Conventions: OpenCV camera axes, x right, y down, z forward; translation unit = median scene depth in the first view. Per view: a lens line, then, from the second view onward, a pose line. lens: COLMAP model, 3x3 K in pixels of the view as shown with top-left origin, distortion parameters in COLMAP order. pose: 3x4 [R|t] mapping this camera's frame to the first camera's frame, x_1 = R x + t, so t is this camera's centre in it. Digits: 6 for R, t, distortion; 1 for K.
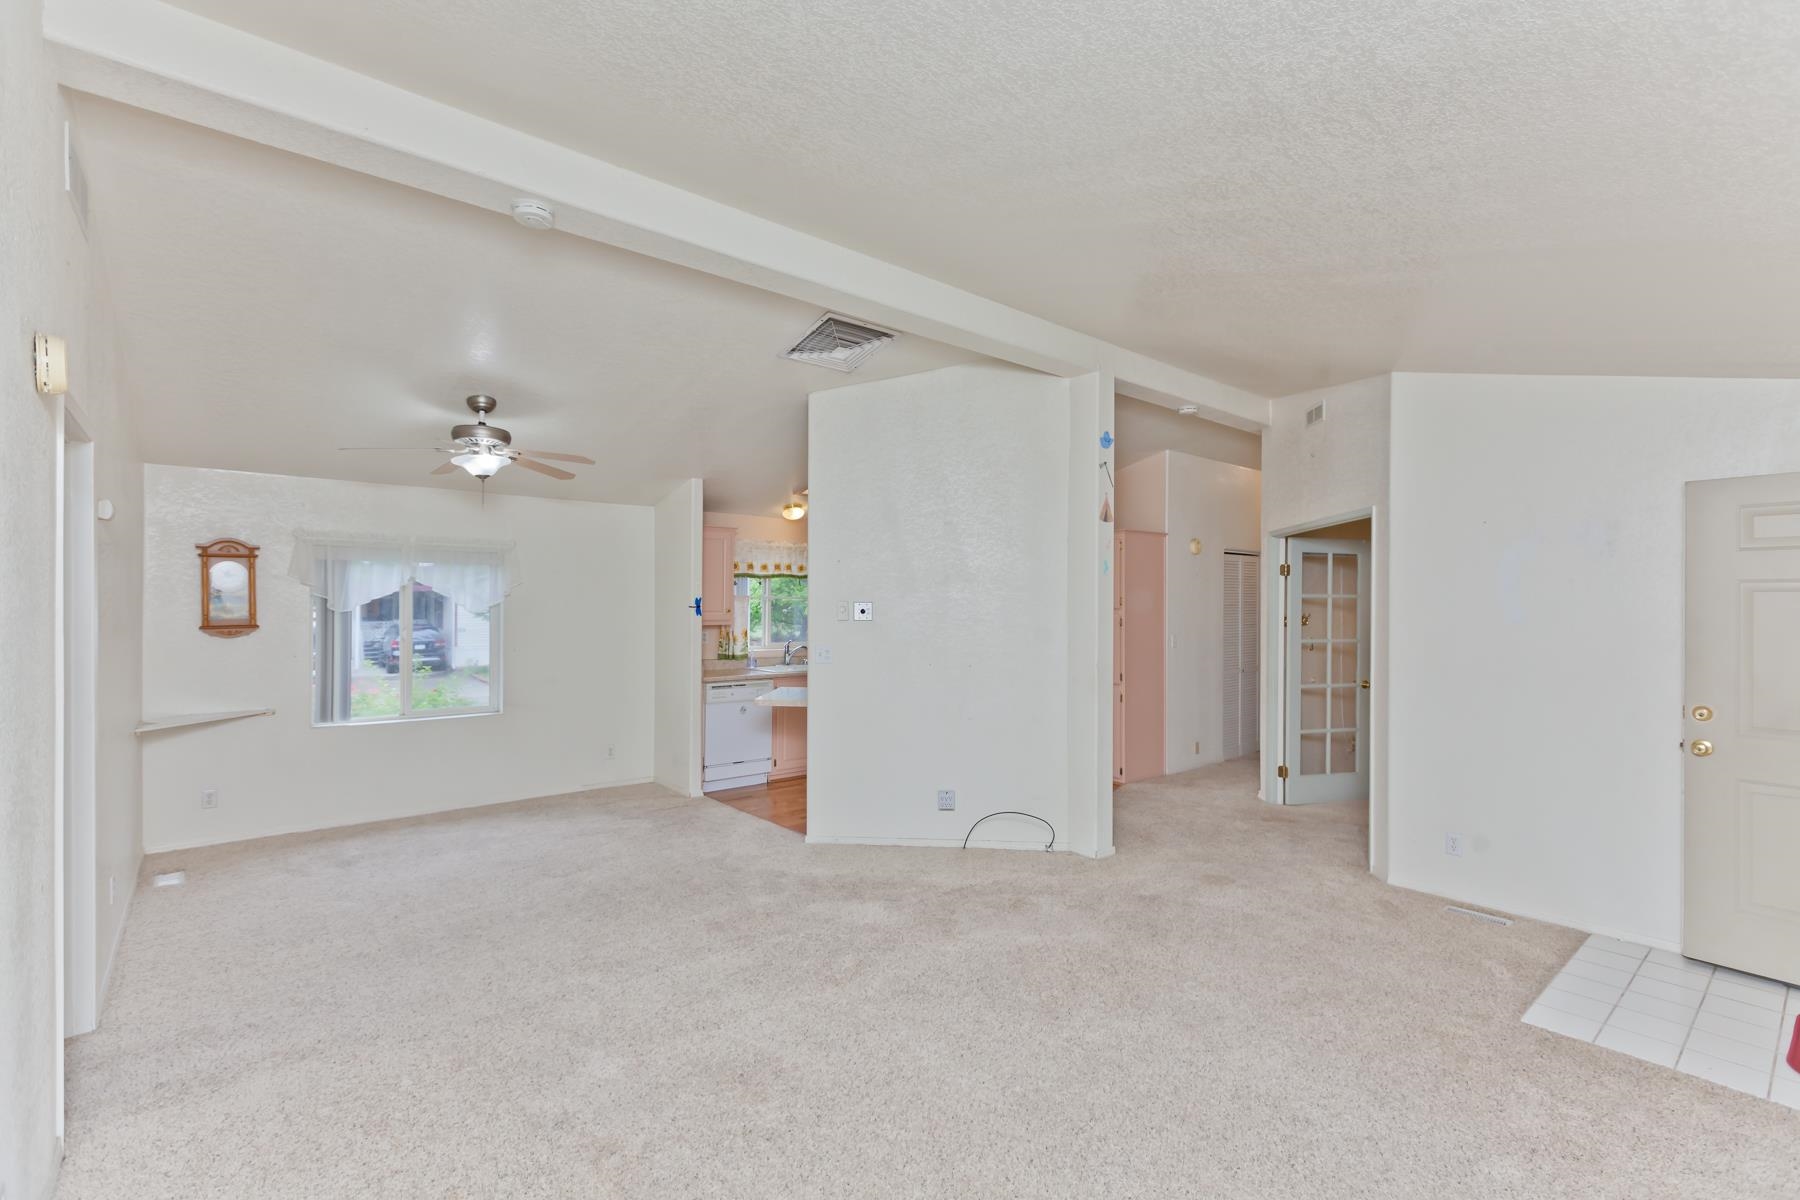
lens RADIAL K [[821.5, 0, 898.0], [0, 821.5, 604.7], [0, 0, 1]] dist [0.003258, -0.000012]
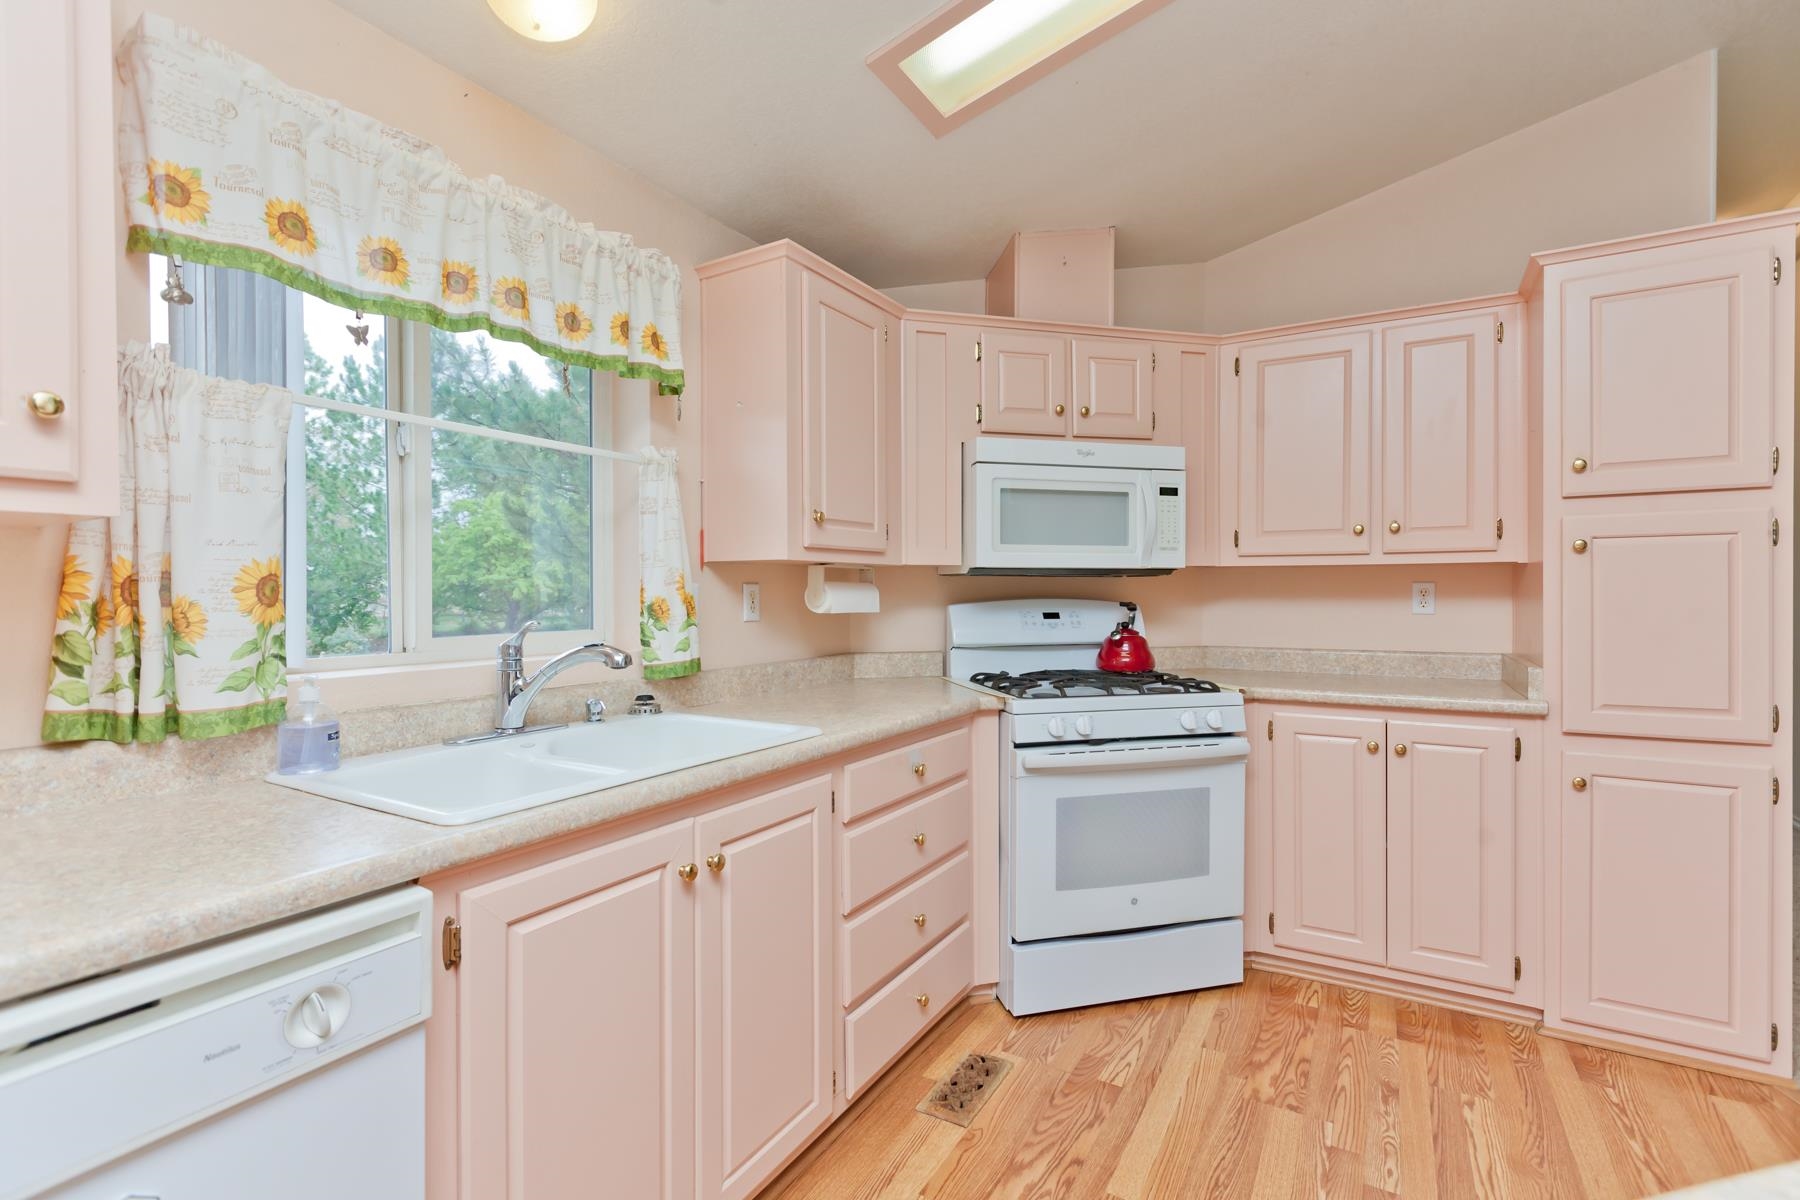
lens RADIAL K [[821.5, 0, 899.5], [0, 821.5, 603.0], [0, 0, 1]] dist [0.003258, -0.000012]
pose [[0.944816, -0.002640, 0.327590, -0.151524], [-0.000967, 0.999941, 0.010847, 0.048591], [-0.327599, -0.010566, 0.944758, 1.058140]]
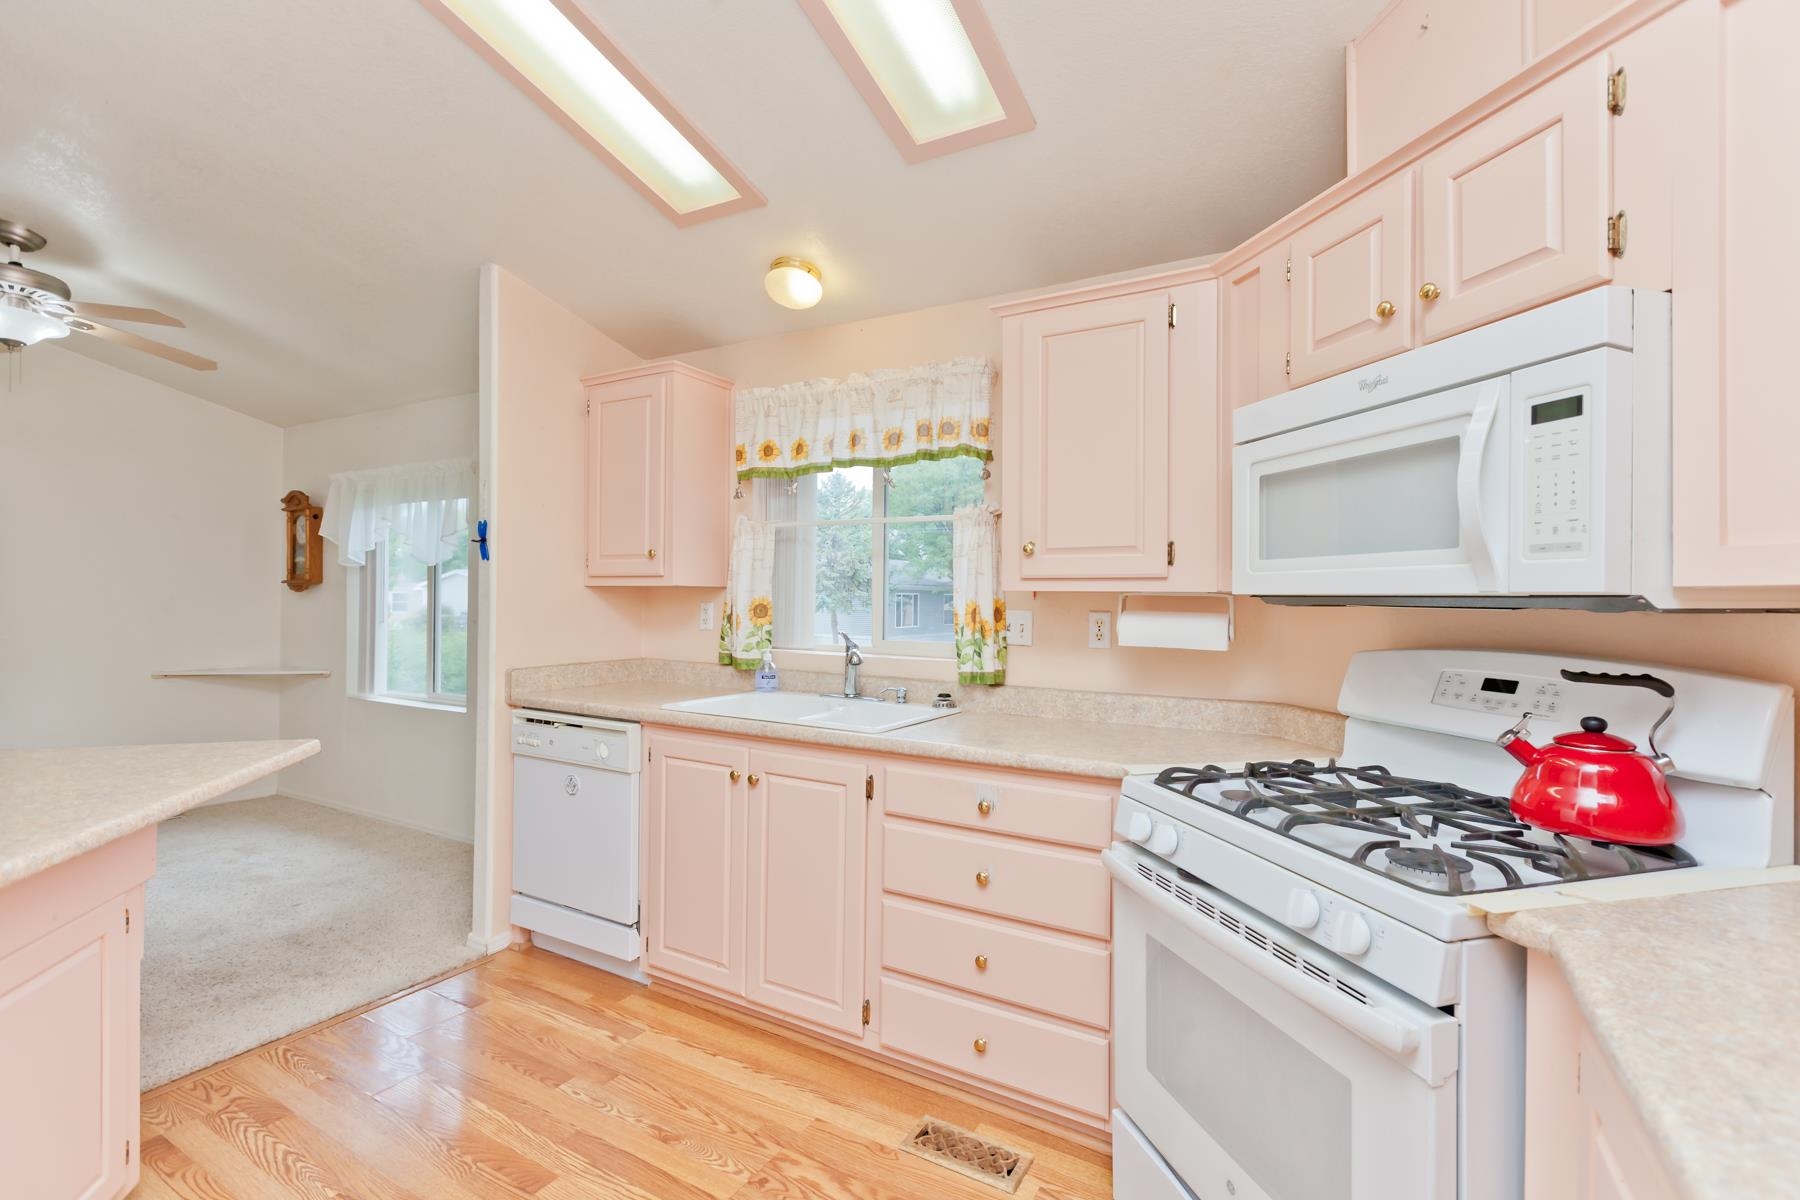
lens RADIAL K [[821.5, 0, 901.2], [0, 821.5, 596.6], [0, 0, 1]] dist [0.003258, -0.000012]
pose [[0.323607, 0.008944, -0.946149, 0.326390], [-0.011680, 0.999917, 0.005458, 0.033358], [0.946120, 0.009285, 0.323684, 1.260048]]
